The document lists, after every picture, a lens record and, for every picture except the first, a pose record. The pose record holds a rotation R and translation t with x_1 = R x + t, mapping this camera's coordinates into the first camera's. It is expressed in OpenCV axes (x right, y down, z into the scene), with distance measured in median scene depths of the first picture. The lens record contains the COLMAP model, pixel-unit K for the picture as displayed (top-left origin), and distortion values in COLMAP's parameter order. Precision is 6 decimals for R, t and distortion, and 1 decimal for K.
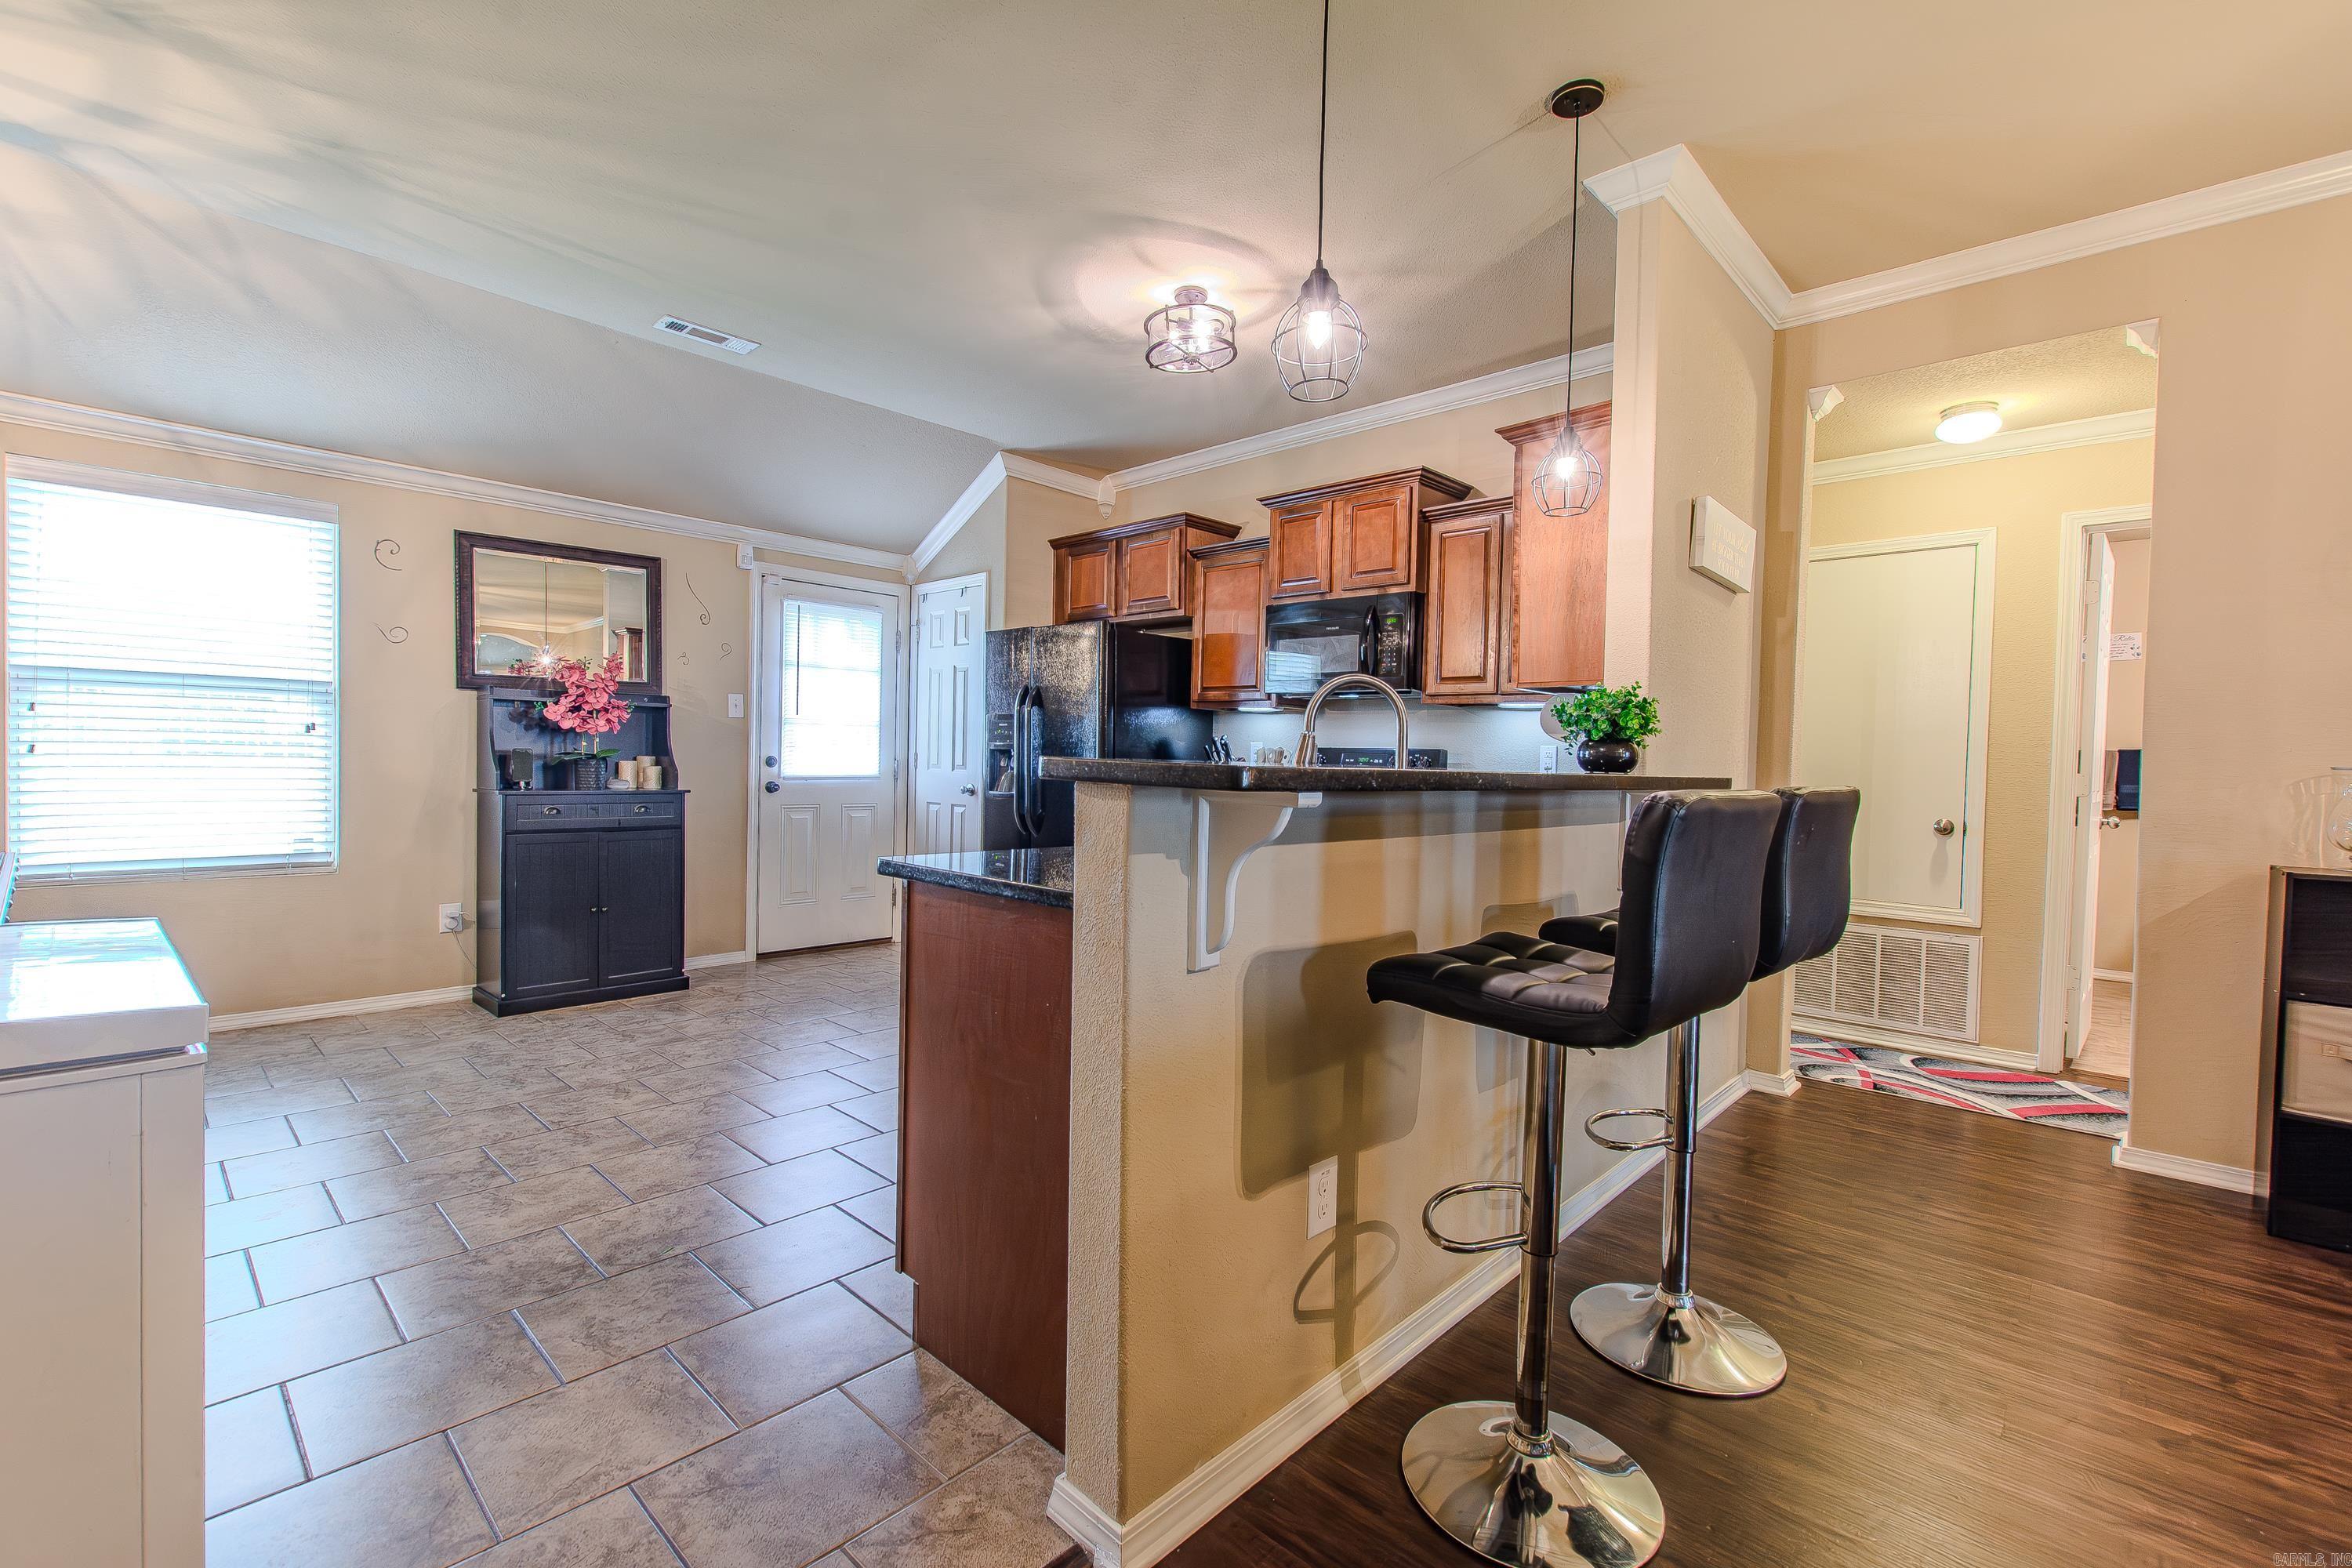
lens RADIAL K [[1014.4, 0, 1186.2], [0, 1014.4, 782.1], [0, 0, 1]] dist [0.006249, -0.003337]
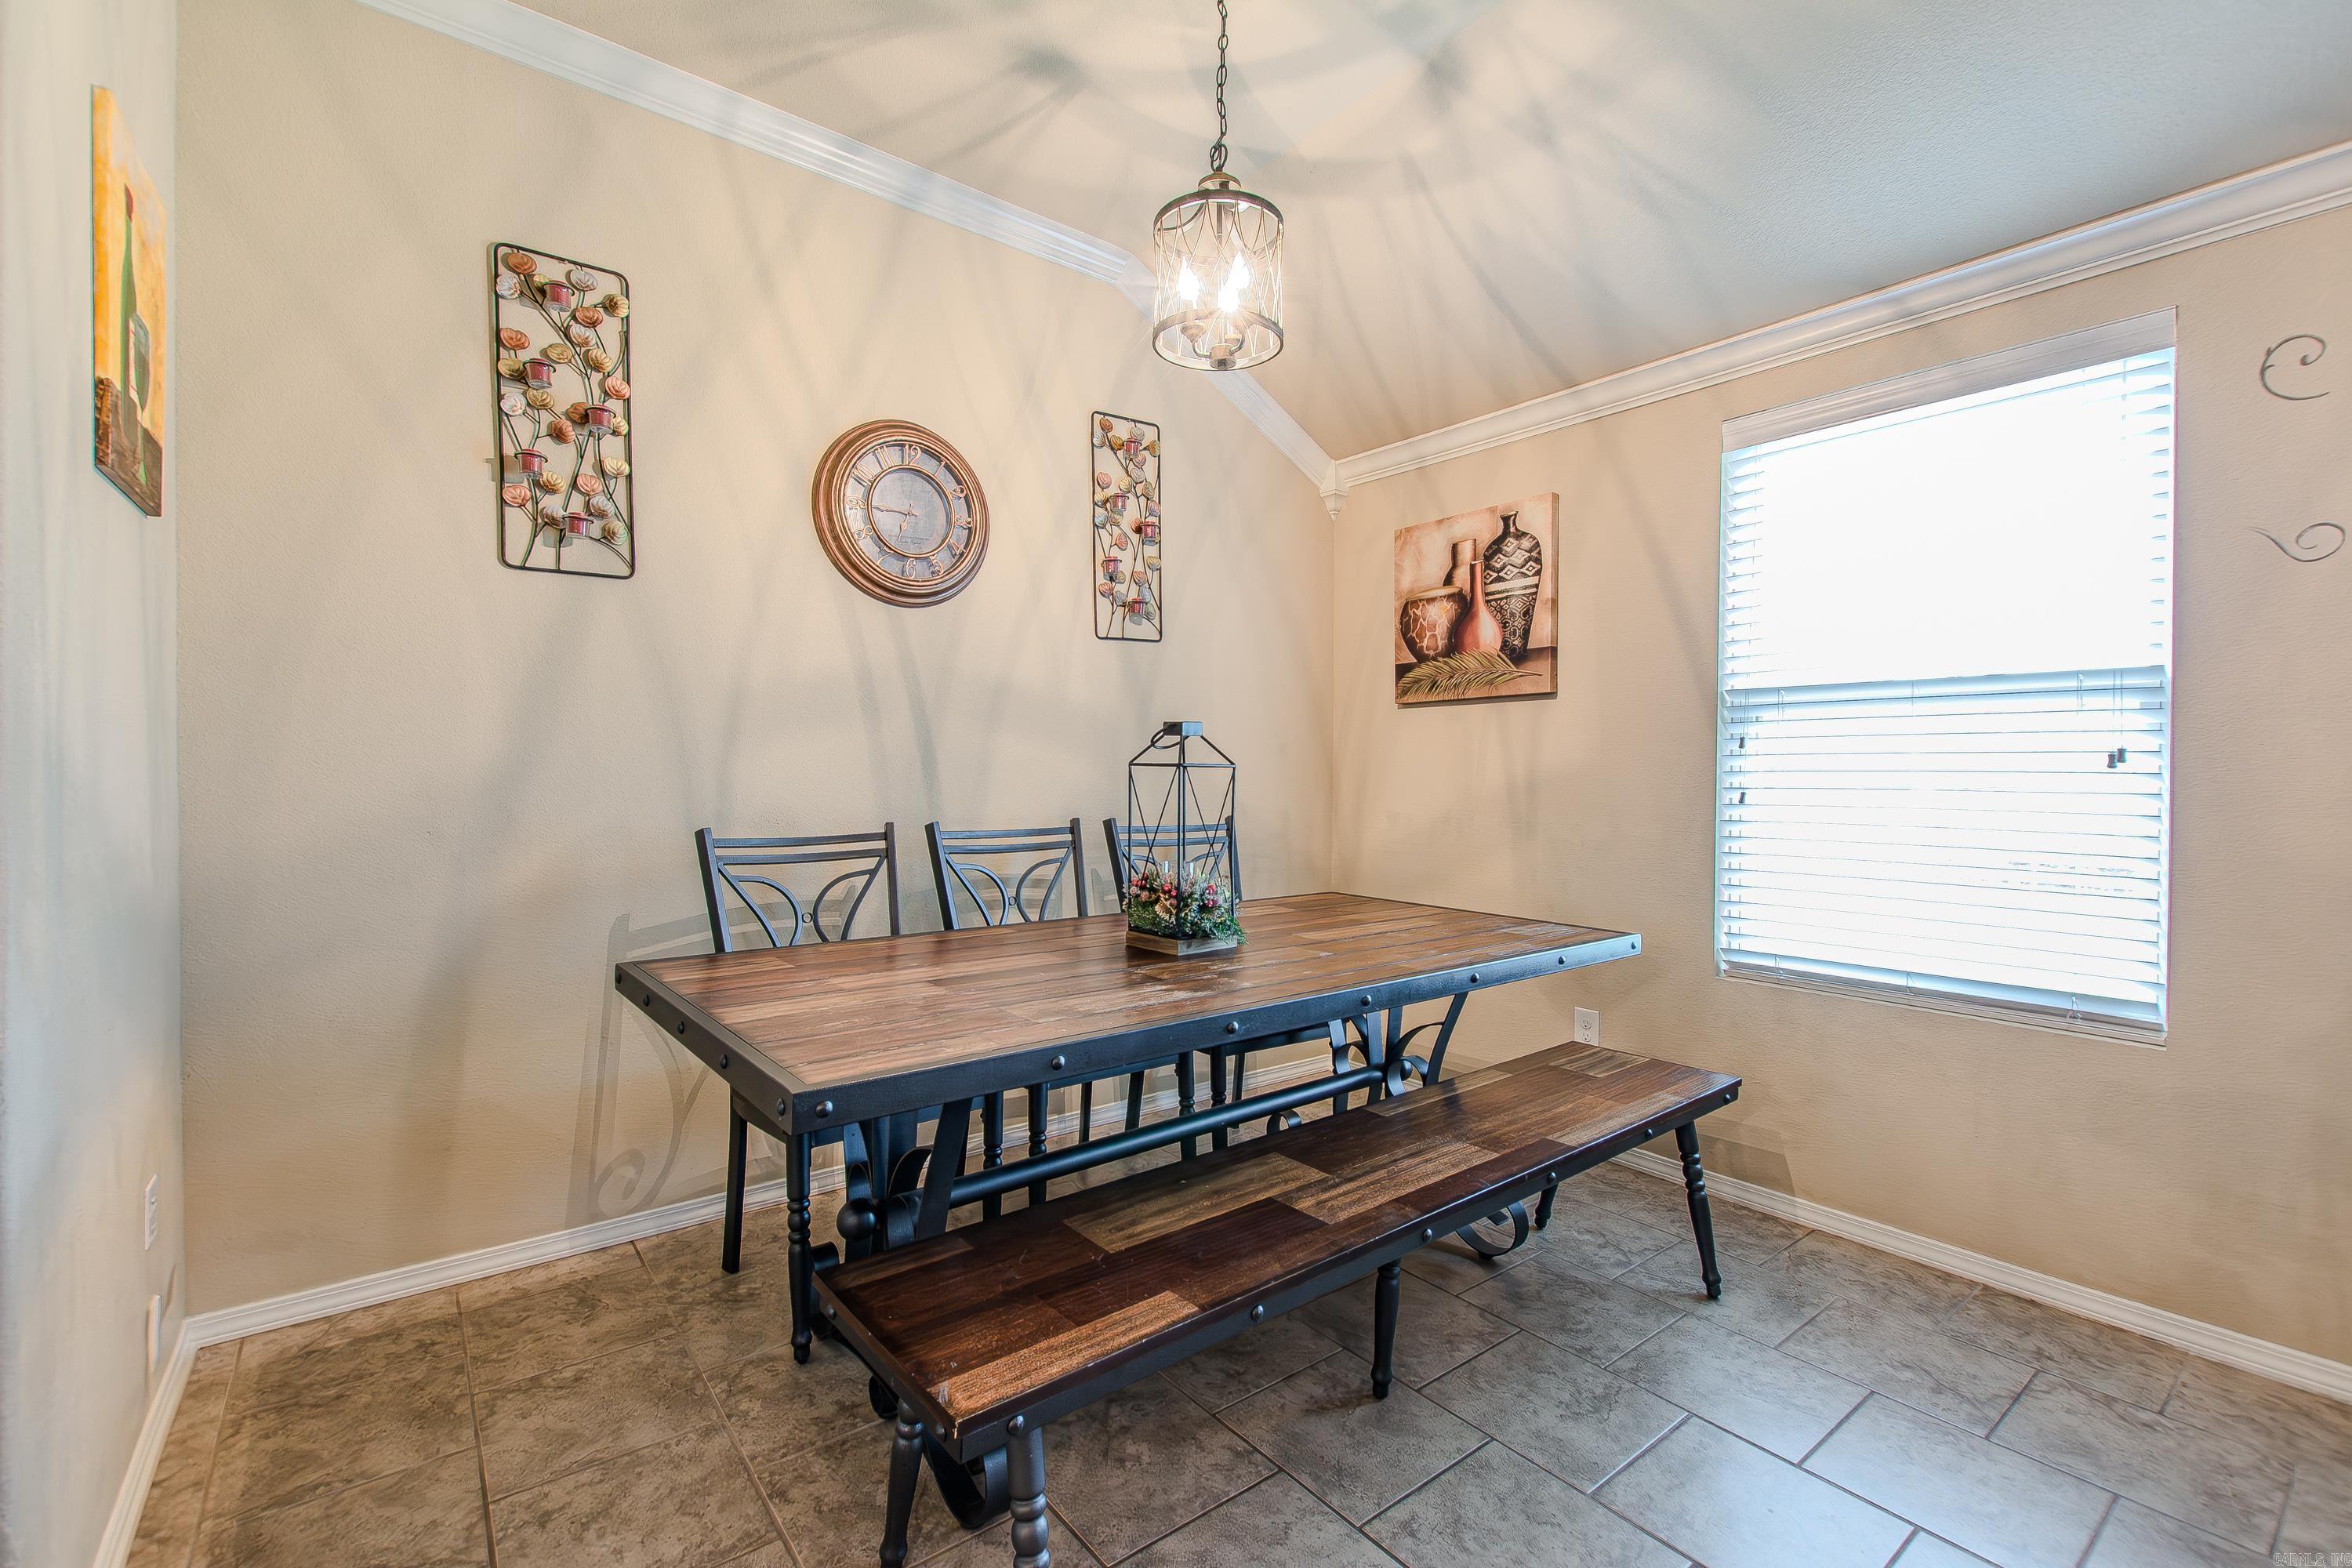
lens RADIAL K [[1014.4, 0, 1187.0], [0, 1014.4, 783.4], [0, 0, 1]] dist [0.006249, -0.003337]
pose [[-0.152018, -0.012697, -0.988296, -0.298892], [-0.033560, 0.999407, -0.007677, -0.022248], [0.987808, 0.032000, -0.152354, 0.662119]]
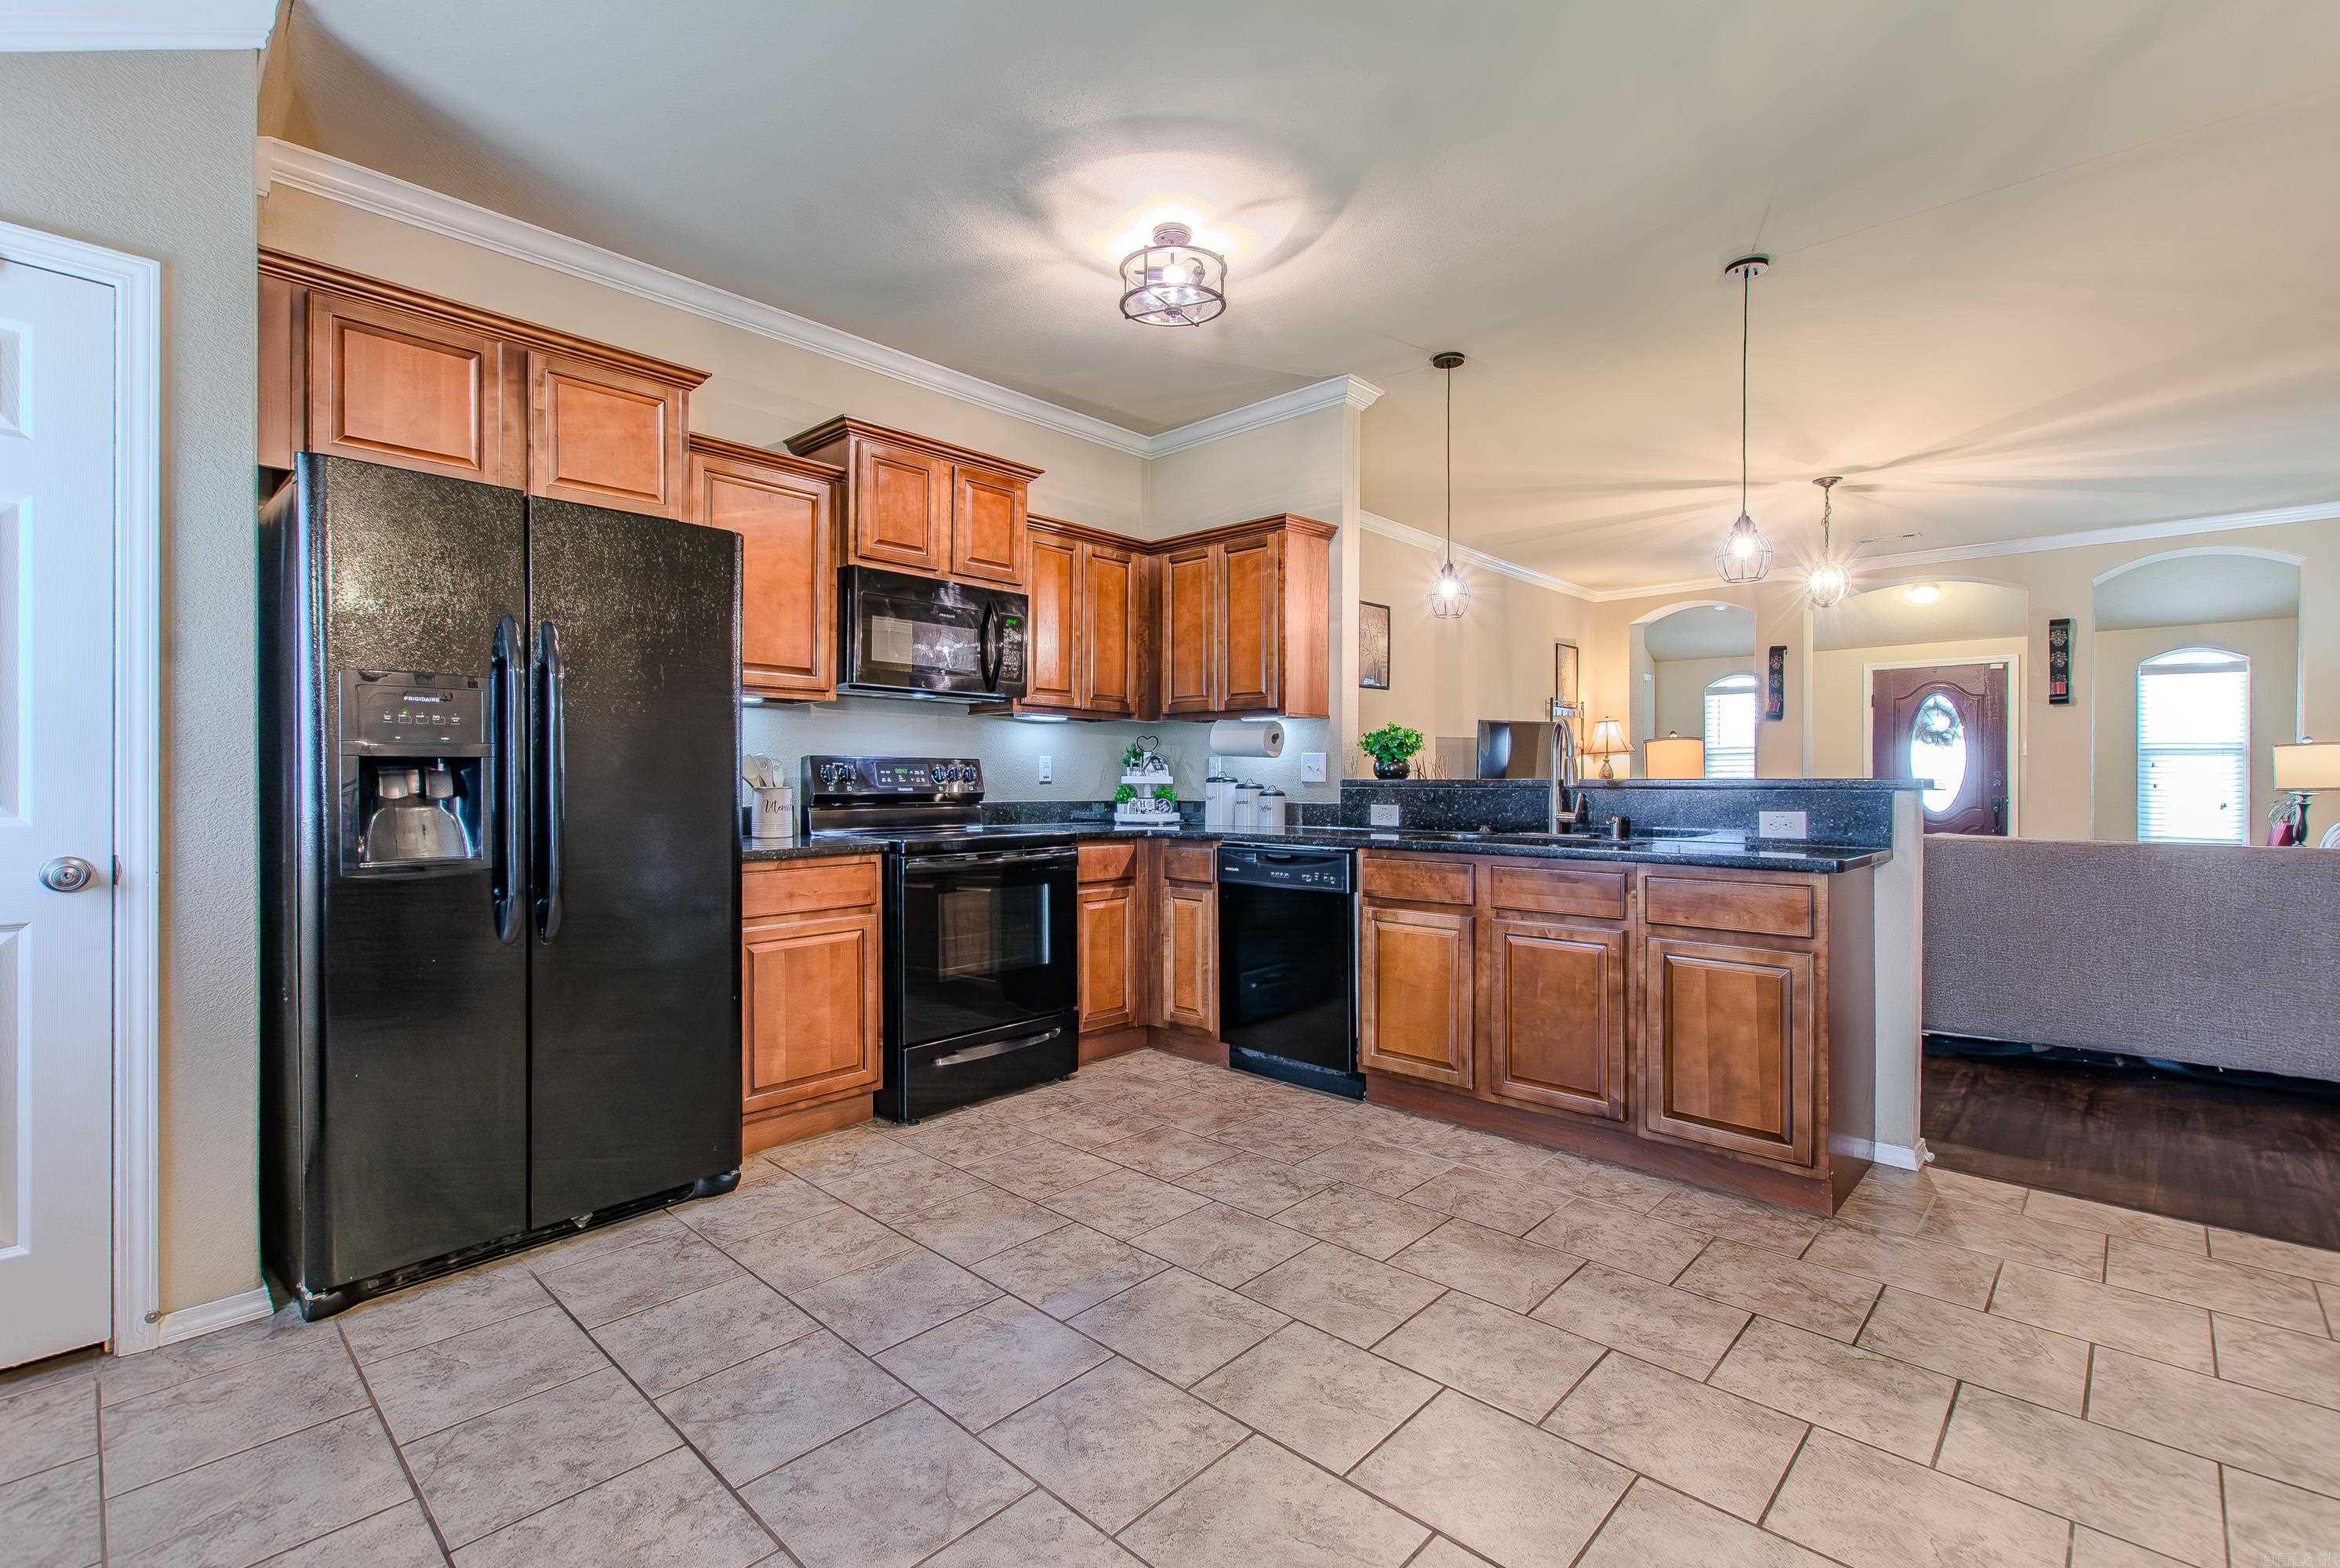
lens RADIAL K [[1029.3, 0, 1164.0], [0, 1029.3, 784.1], [0, 0, 1]] dist [0.002099, -0.001106]
pose [[0.010356, -0.027421, 0.999570, -0.820766], [0.019729, 0.999435, 0.027213, -0.036884], [-0.999752, 0.019438, 0.010891, 0.942158]]
